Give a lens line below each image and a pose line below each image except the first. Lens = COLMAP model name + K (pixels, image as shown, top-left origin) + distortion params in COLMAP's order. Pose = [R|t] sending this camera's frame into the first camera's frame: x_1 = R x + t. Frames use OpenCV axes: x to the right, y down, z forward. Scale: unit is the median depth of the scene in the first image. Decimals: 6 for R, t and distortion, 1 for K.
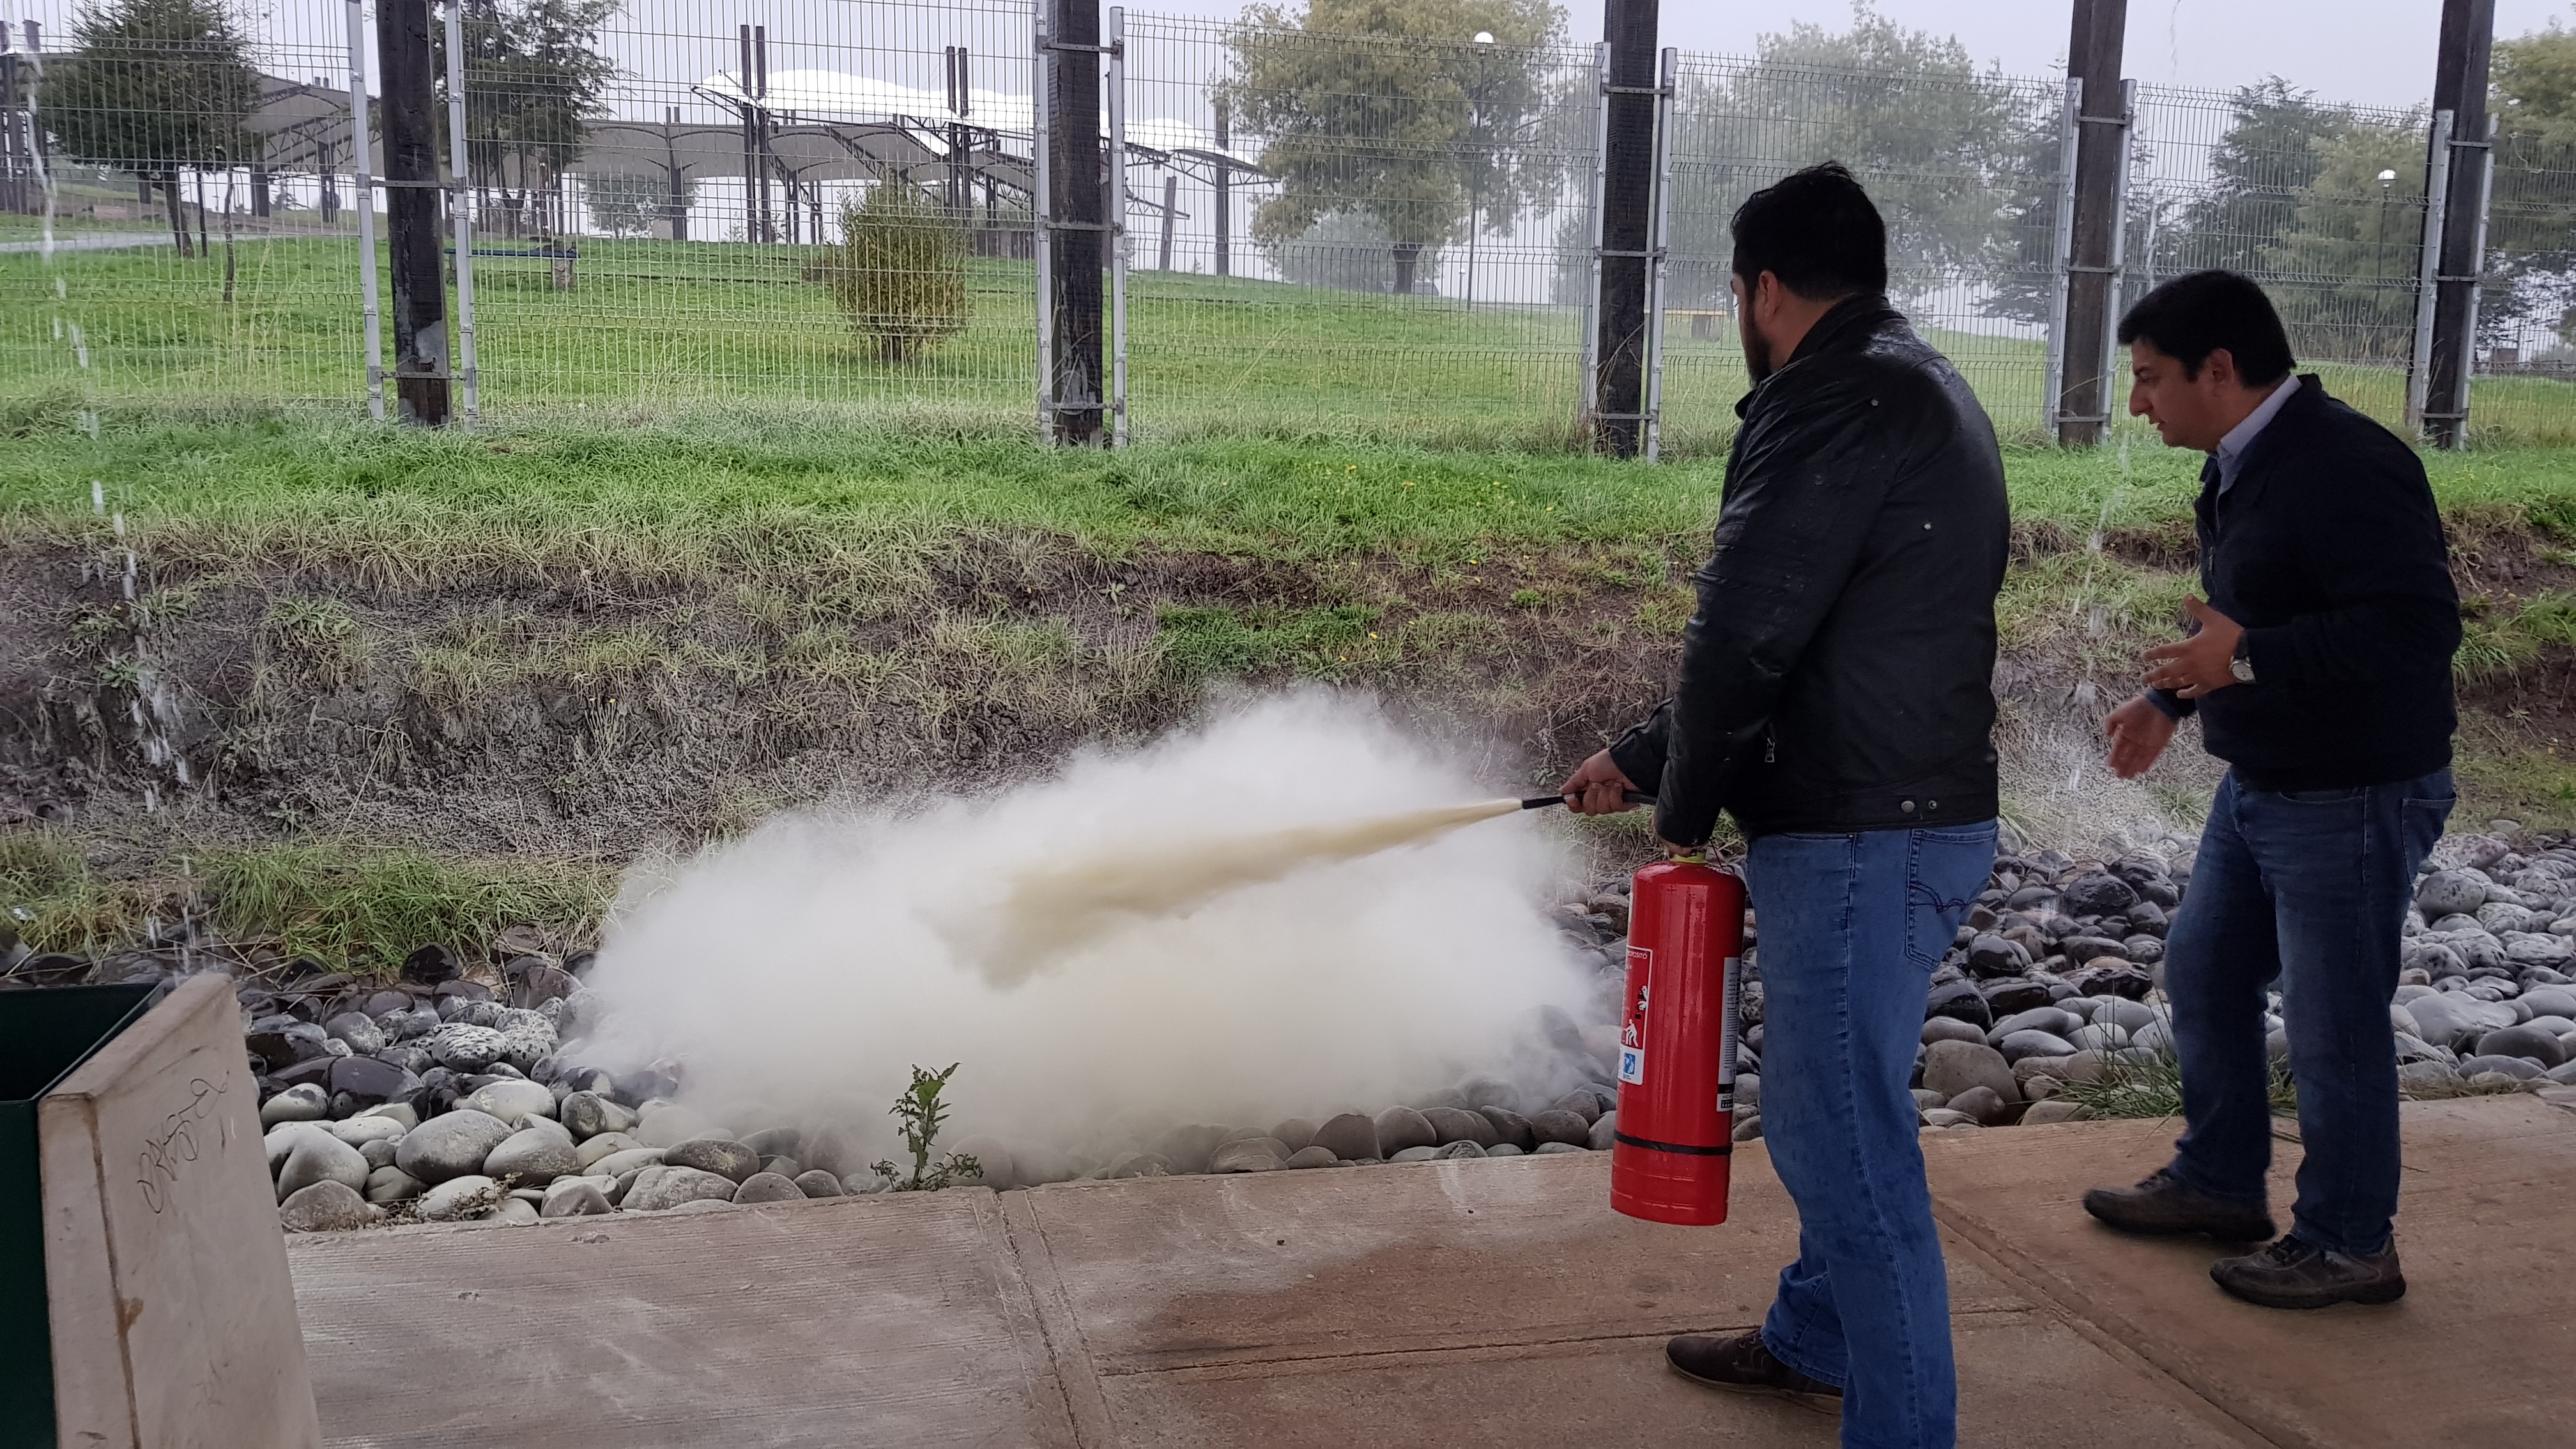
lens RADIAL K [[1905.3, 0, 1288.0], [0, 1905.3, 724.5], [0, 0, 1]] dist [0.068416, -0.121976]
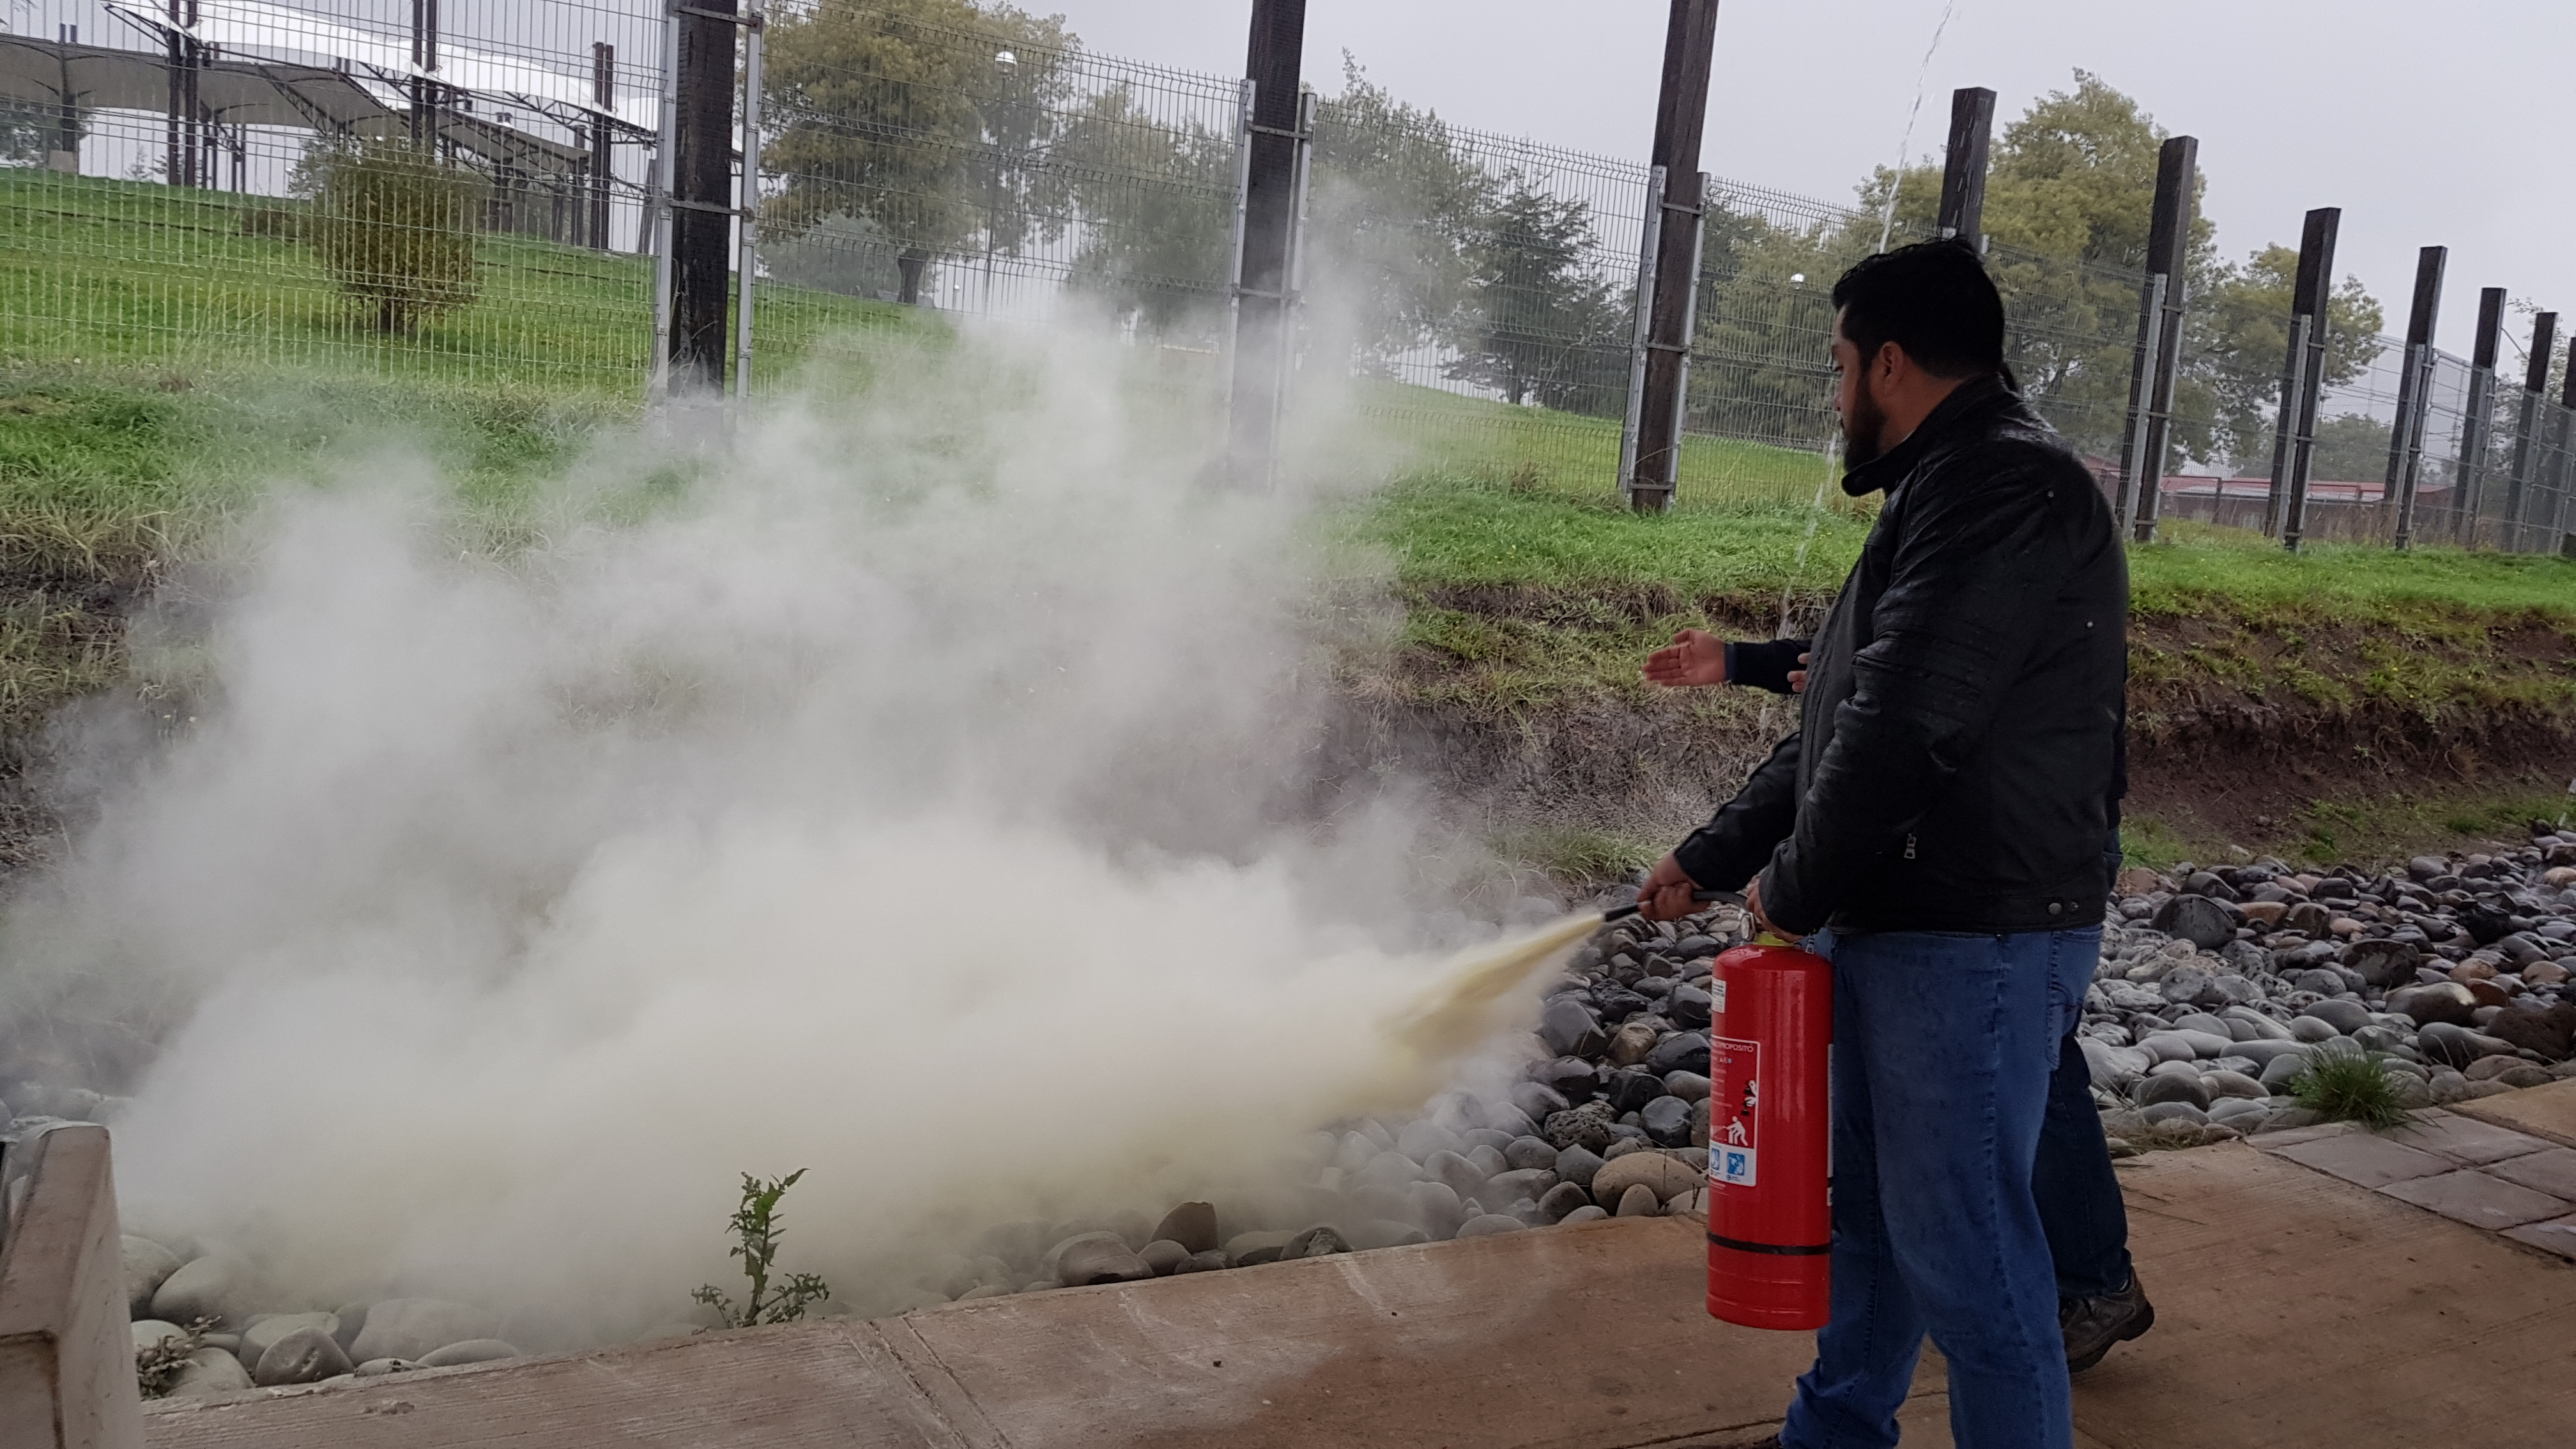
lens RADIAL K [[1905.3, 0, 1288.0], [0, 1905.3, 724.5], [0, 0, 1]] dist [0.068416, -0.121976]
pose [[0.962657, 0.029272, 0.269135, -0.071421], [-0.026047, 0.999540, -0.015547, -0.005642], [-0.269467, 0.007956, 0.962977, 0.037294]]
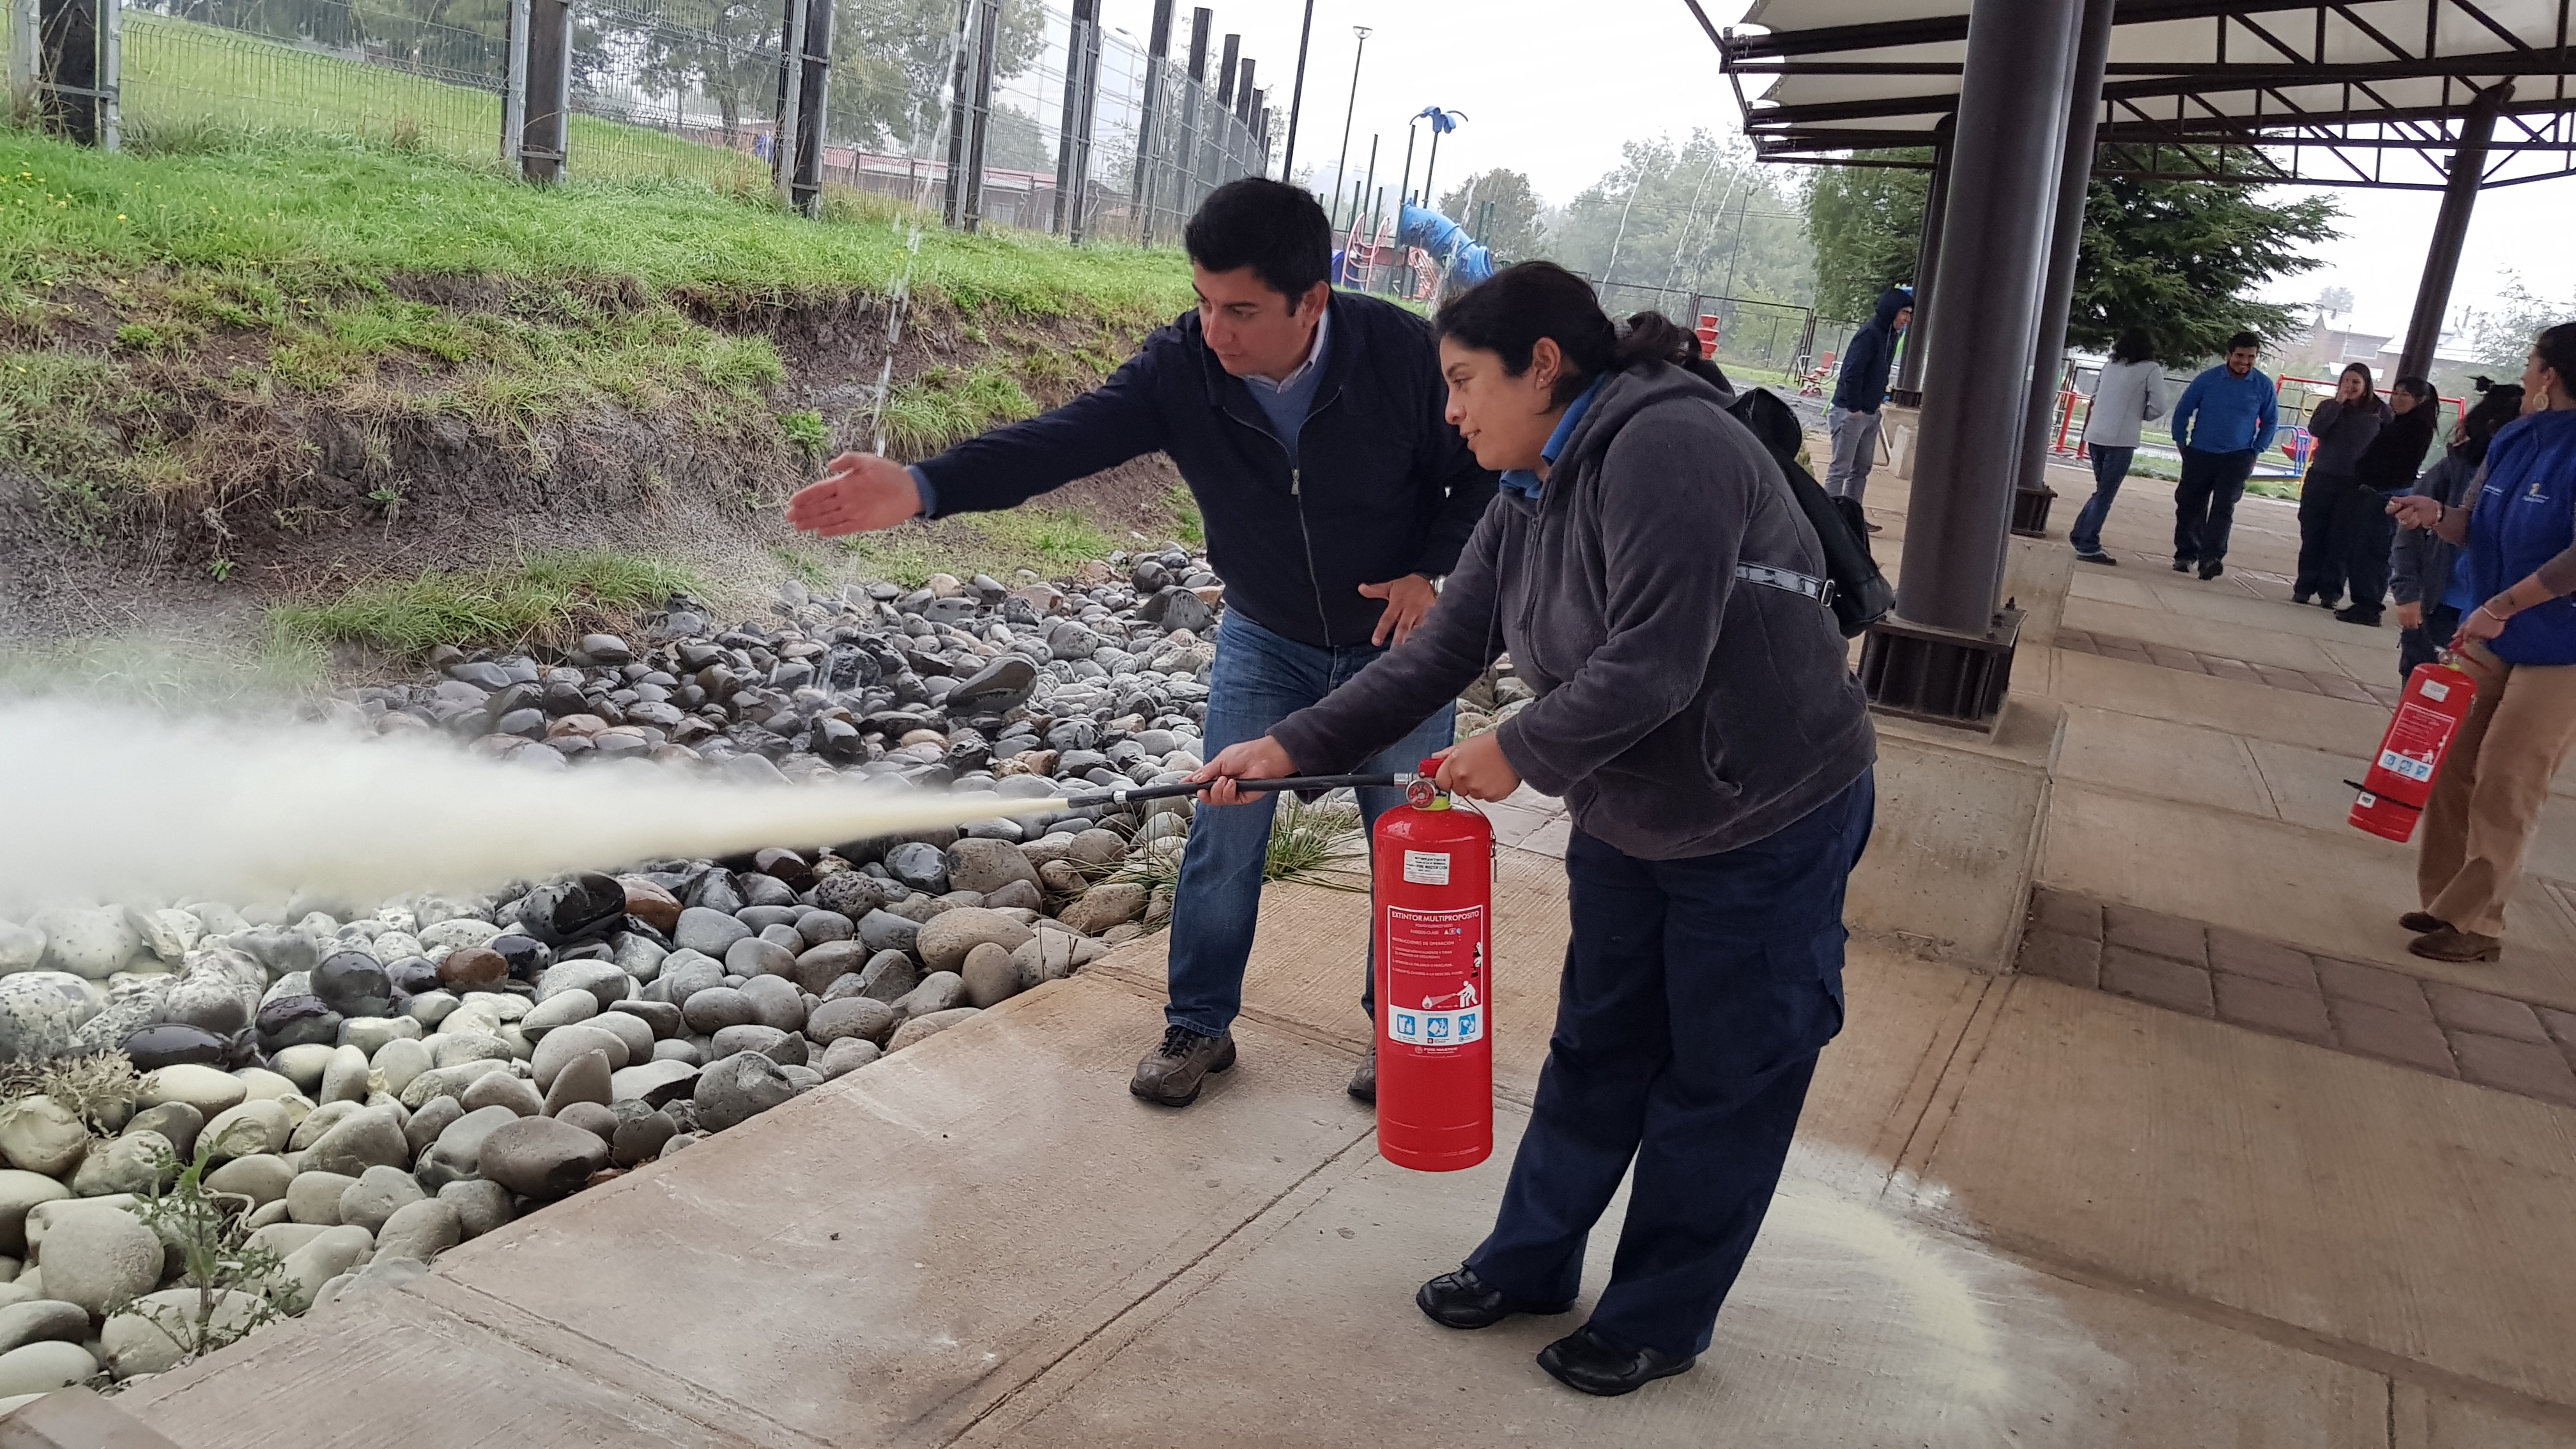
lens RADIAL K [[1905.3, 0, 1288.0], [0, 1905.3, 724.5], [0, 0, 1]] dist [0.068416, -0.121976]
pose [[0.646313, -0.100039, 0.756487, -0.127808], [-0.007550, 0.990482, 0.137434, -0.014788], [-0.763035, -0.094536, 0.639406, 0.093048]]
